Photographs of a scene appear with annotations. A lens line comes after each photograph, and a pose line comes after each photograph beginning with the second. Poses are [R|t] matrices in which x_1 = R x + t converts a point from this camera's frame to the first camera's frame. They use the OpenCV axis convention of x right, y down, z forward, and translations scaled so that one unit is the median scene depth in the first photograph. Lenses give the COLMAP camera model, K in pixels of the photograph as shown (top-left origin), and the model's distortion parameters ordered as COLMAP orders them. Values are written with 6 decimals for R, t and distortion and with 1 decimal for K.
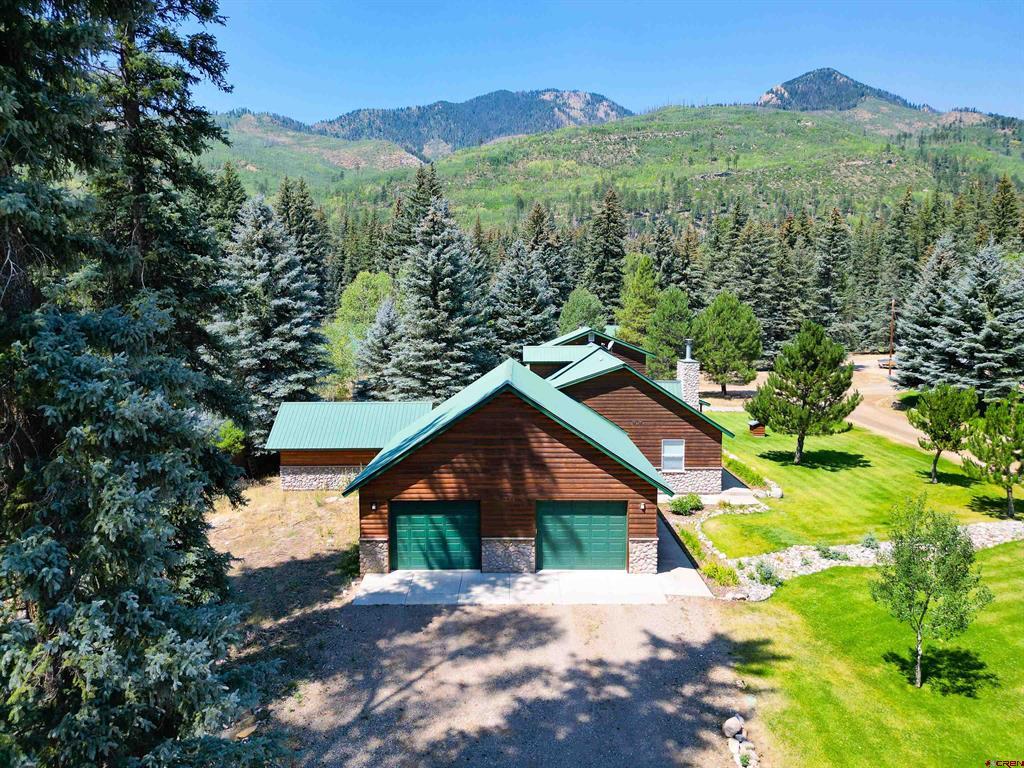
lens RADIAL K [[719.6, 0, 512.0], [0, 719.6, 384.0], [0, 0, 1]] dist [0.066096, -0.068730]
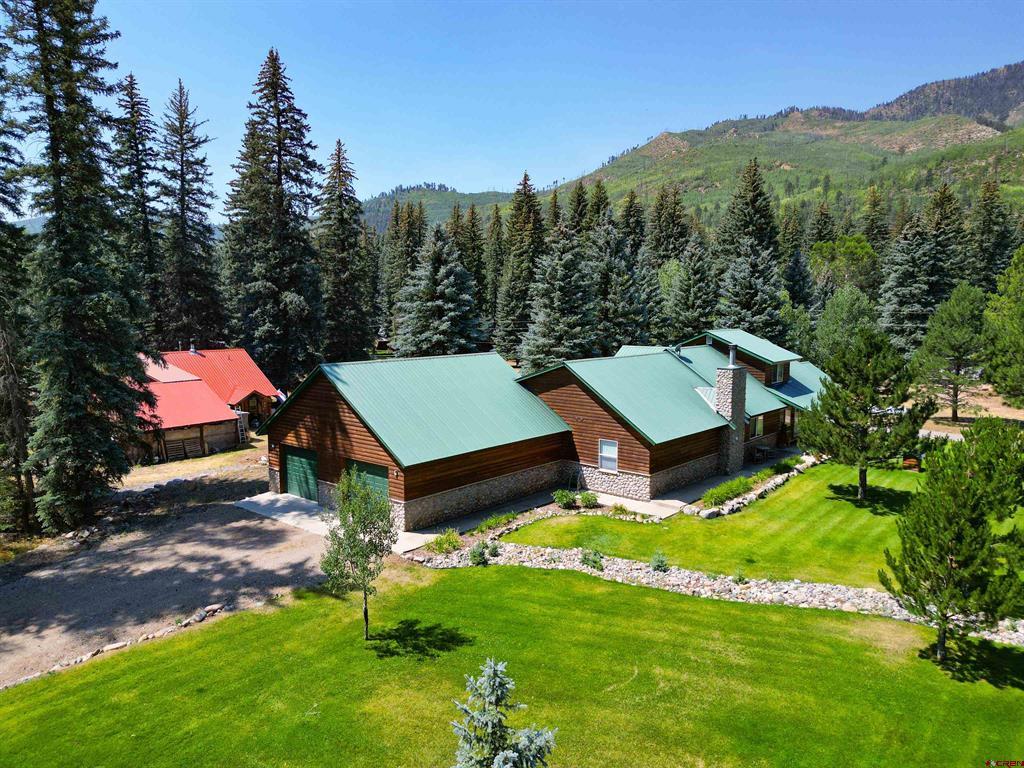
lens RADIAL K [[719.6, 0, 512.0], [0, 719.6, 384.0], [0, 0, 1]] dist [0.066096, -0.068730]
pose [[0.761316, 0.073433, -0.644209, 1.092256], [-0.073023, 0.996955, 0.027345, -0.027046], [0.644256, 0.026224, 0.764361, 0.201247]]
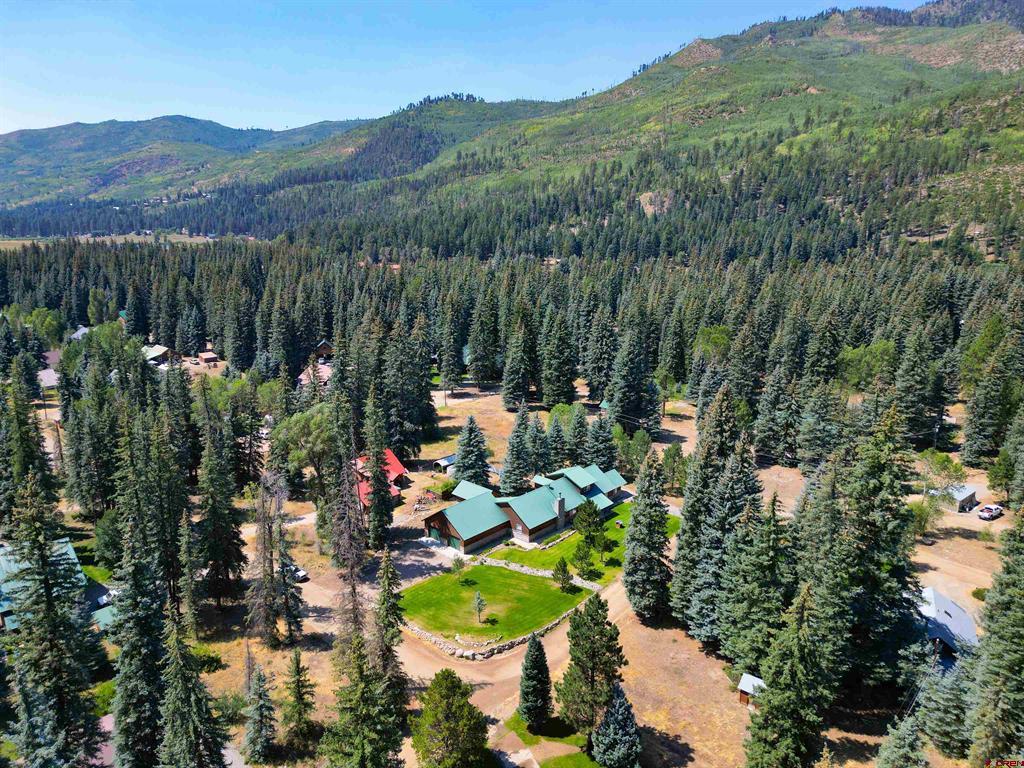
lens RADIAL K [[719.6, 0, 512.0], [0, 719.6, 384.0], [0, 0, 1]] dist [0.066096, -0.068730]
pose [[0.735019, 0.168934, -0.656664, 3.609542], [-0.079436, 0.983250, 0.164038, -1.800914], [0.673377, -0.068409, 0.736127, -2.450597]]
